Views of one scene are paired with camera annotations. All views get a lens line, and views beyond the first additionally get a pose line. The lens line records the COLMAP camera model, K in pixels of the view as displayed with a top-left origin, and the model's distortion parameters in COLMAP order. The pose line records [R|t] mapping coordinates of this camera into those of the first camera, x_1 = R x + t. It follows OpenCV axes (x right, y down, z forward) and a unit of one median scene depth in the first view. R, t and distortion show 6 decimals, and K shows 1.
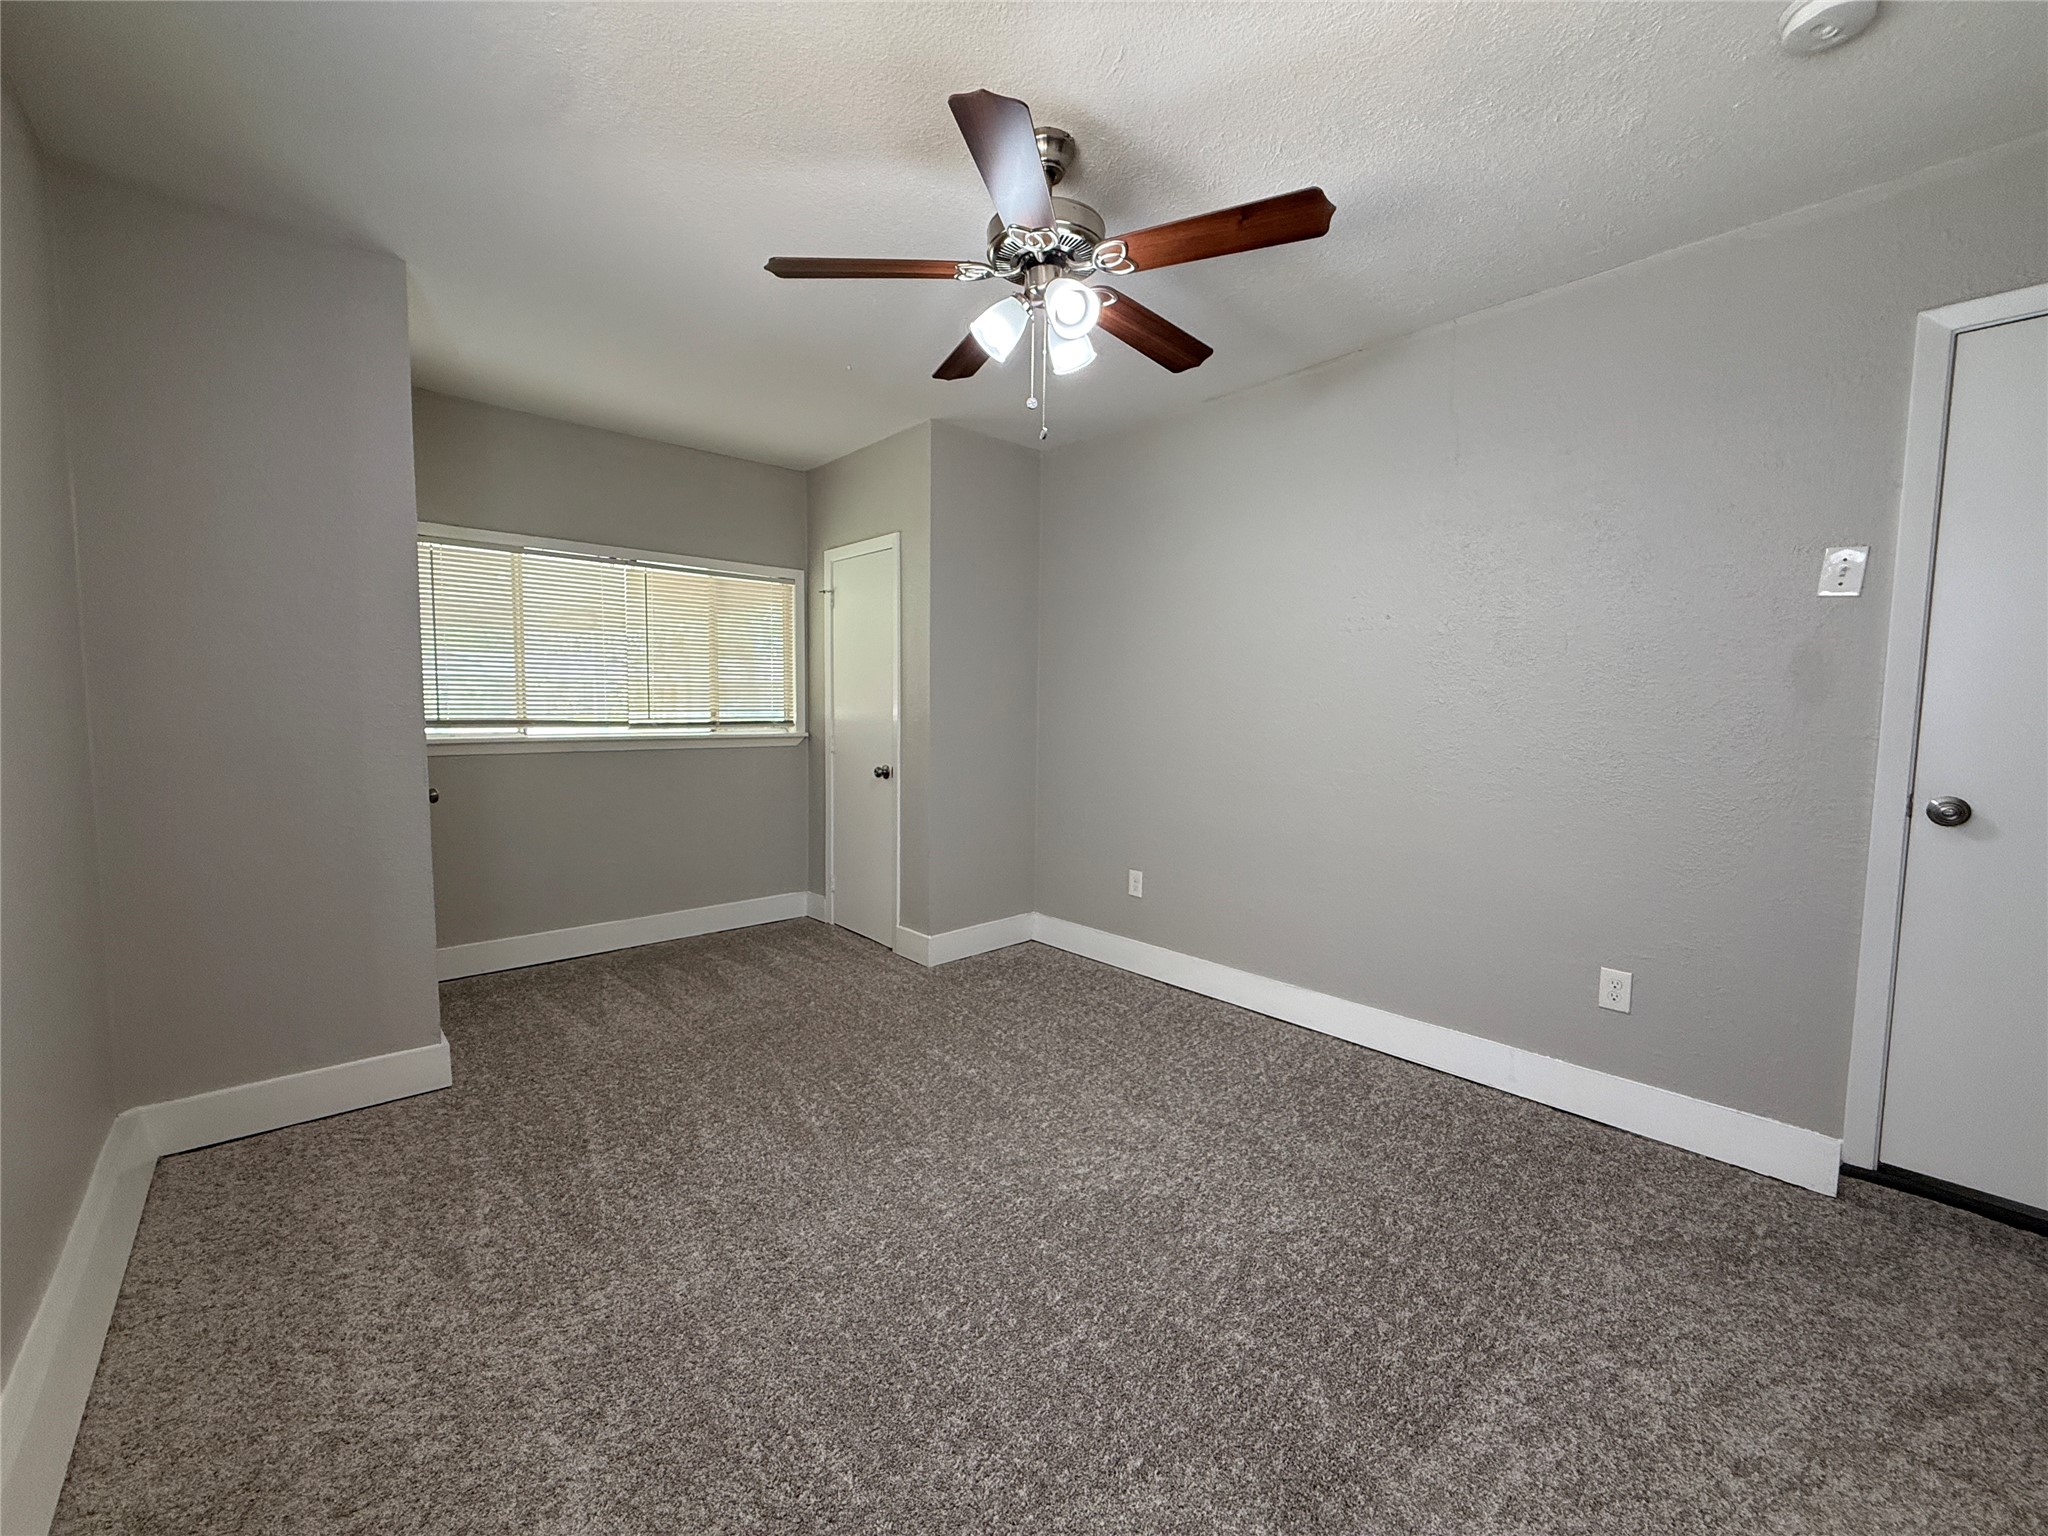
lens RADIAL K [[817.8, 0, 1021.5], [0, 817.8, 764.4], [0, 0, 1]] dist [-0.000757, 0.000462]
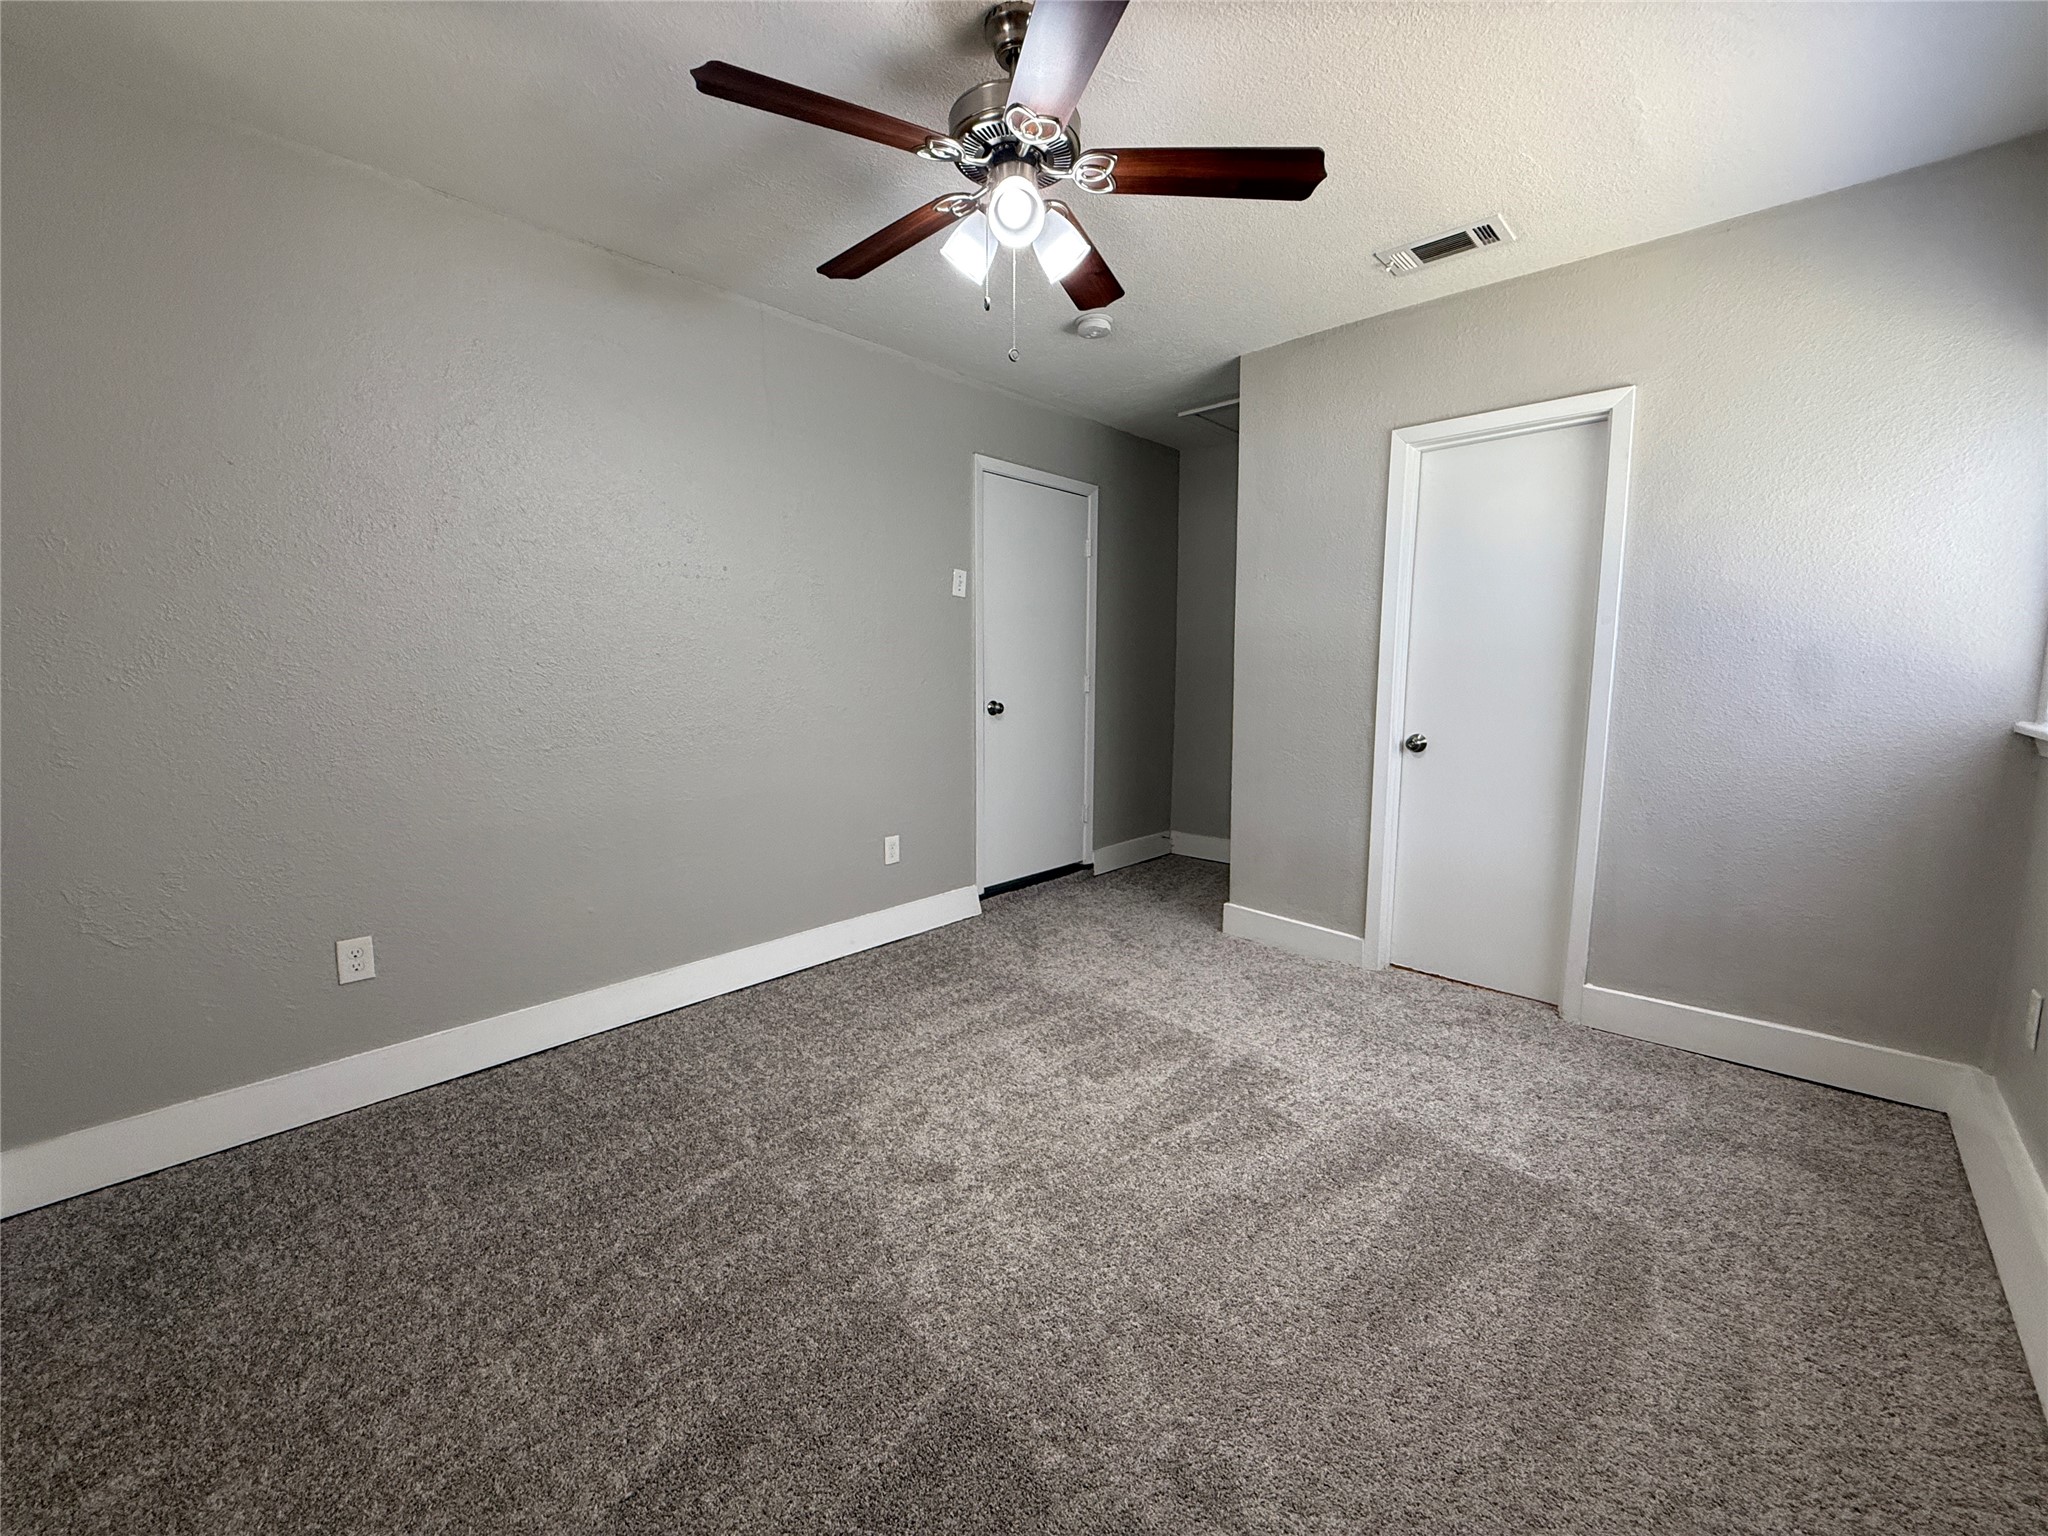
lens RADIAL K [[817.8, 0, 1021.5], [0, 817.8, 764.4], [0, 0, 1]] dist [-0.000757, 0.000462]
pose [[-0.095684, -0.127948, 0.987154, -0.736037], [0.071382, 0.988269, 0.135012, -0.060288], [-0.992849, 0.083383, -0.085429, 0.881479]]
